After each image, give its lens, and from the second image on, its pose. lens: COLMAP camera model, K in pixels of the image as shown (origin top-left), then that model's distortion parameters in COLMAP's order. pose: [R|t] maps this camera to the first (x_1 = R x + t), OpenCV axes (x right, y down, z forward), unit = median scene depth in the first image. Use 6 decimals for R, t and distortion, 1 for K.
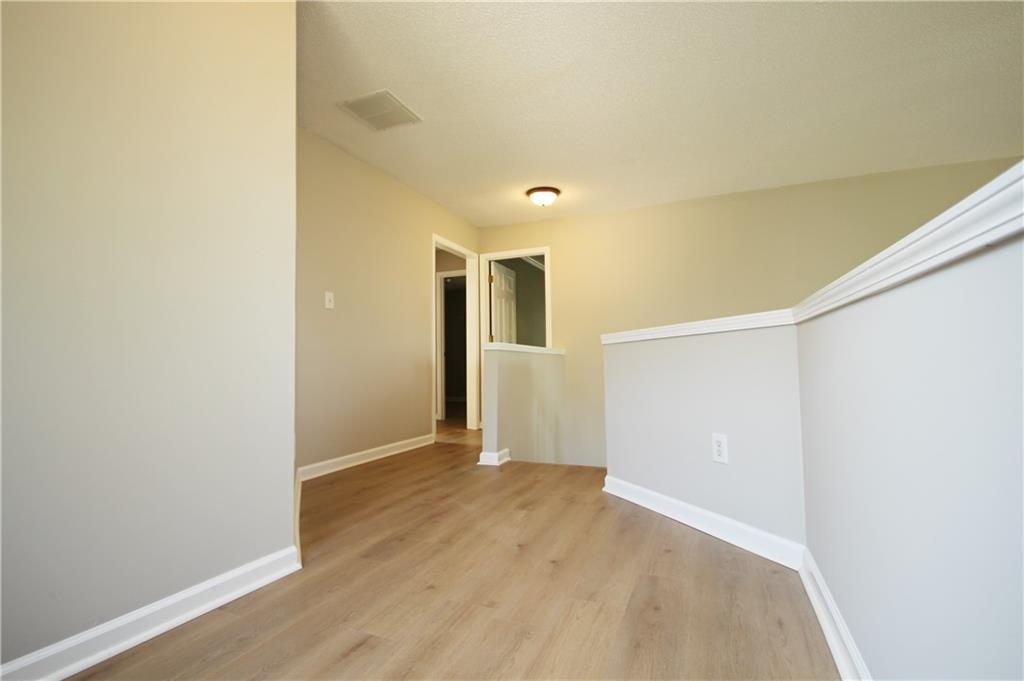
lens RADIAL K [[482.1, 0, 509.6], [0, 482.1, 339.8], [0, 0, 1]] dist [0.006742, -0.002694]
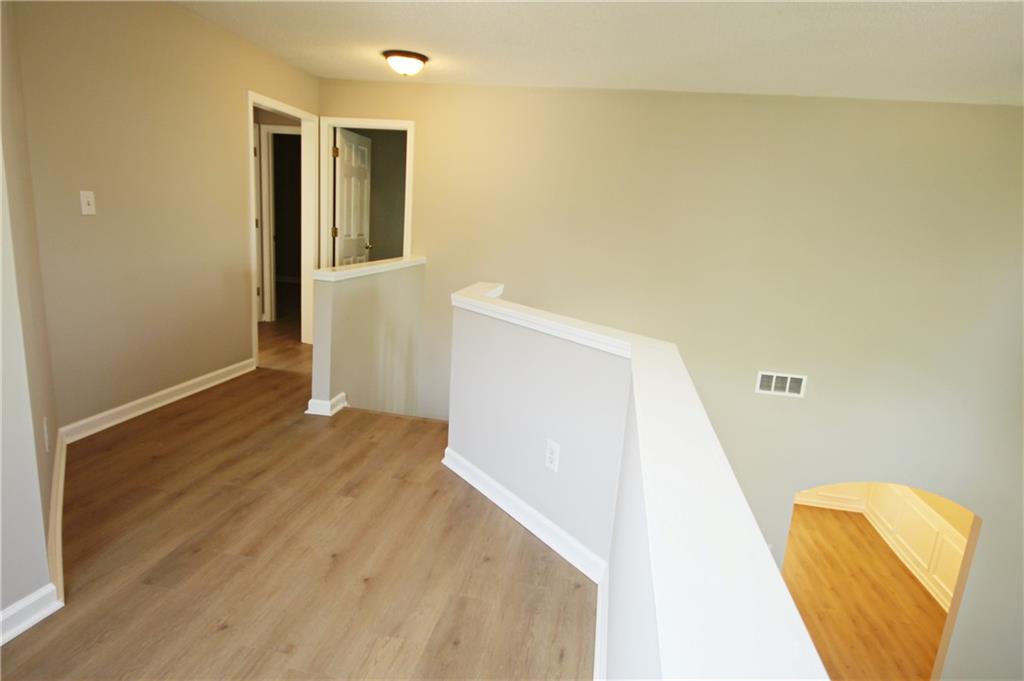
lens RADIAL K [[587.2, 0, 514.1], [0, 587.2, 341.5], [0, 0, 1]] dist [0.002434, -0.000497]
pose [[0.971587, 0.034447, 0.234162, 0.061965], [-0.096258, 0.961345, 0.257975, -0.232406], [-0.216224, -0.273185, 0.937346, -0.019352]]
